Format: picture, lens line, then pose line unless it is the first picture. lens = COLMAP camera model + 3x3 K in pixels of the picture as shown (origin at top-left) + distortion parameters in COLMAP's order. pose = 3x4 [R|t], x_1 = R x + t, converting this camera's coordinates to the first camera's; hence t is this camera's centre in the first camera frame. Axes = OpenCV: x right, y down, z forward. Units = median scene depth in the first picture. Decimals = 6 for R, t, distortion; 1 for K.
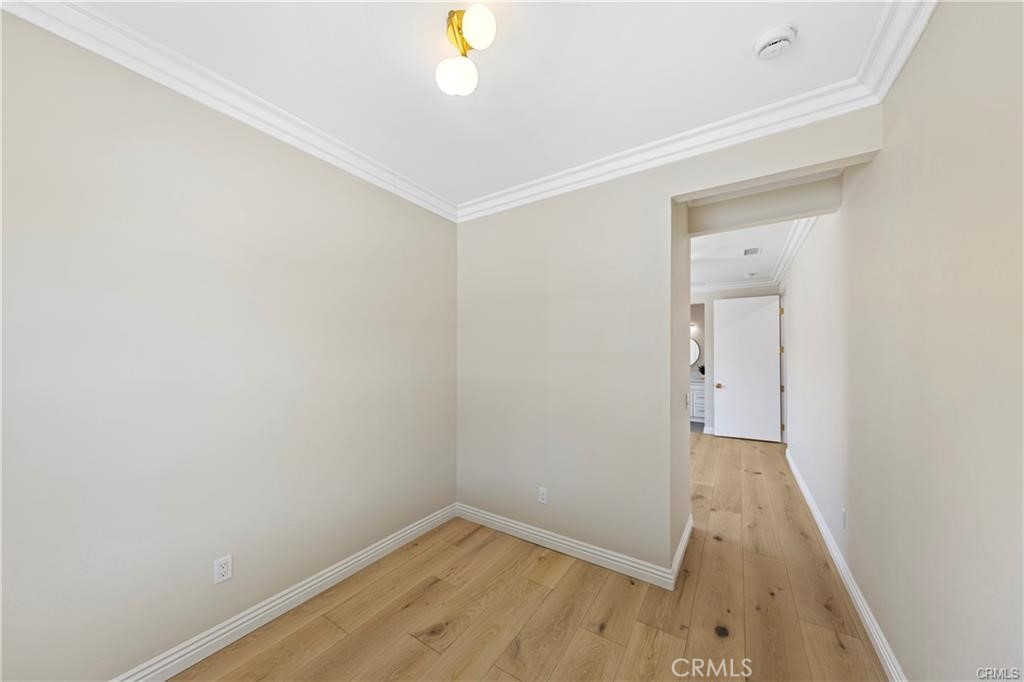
lens RADIAL K [[340.3, 0, 509.2], [0, 340.3, 359.4], [0, 0, 1]] dist [-0.000243, -0.000019]
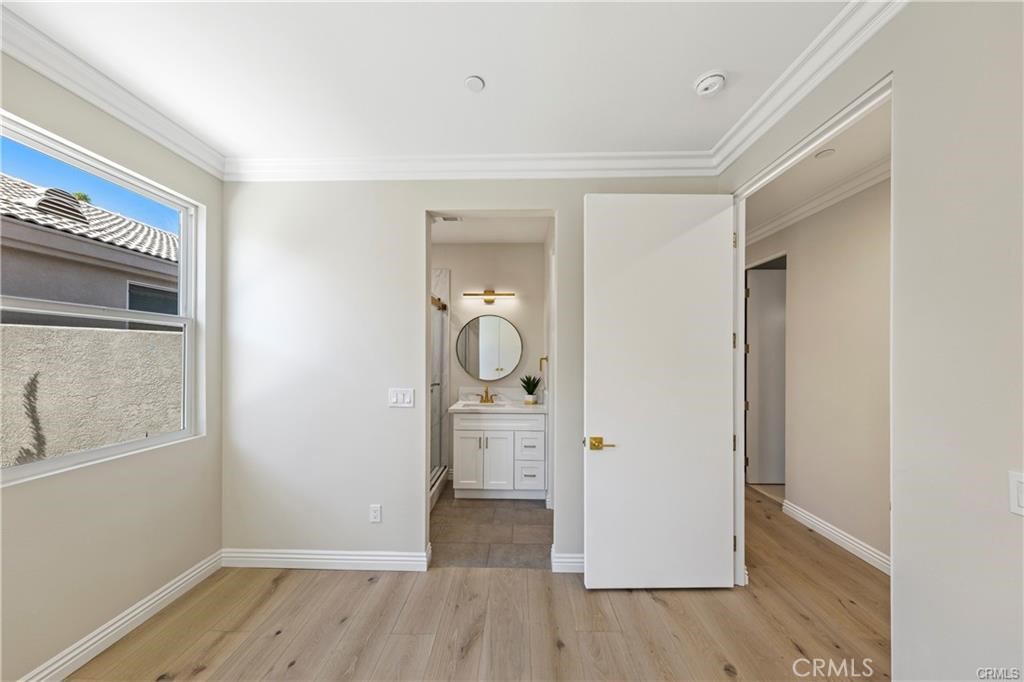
lens RADIAL K [[340.3, 0, 509.2], [0, 340.3, 359.4], [0, 0, 1]] dist [-0.000243, -0.000019]
pose [[0.843179, -0.002285, 0.537628, 0.613289], [-0.000601, 0.999986, 0.005193, -0.017620], [-0.537633, -0.004701, 0.843166, 1.307649]]
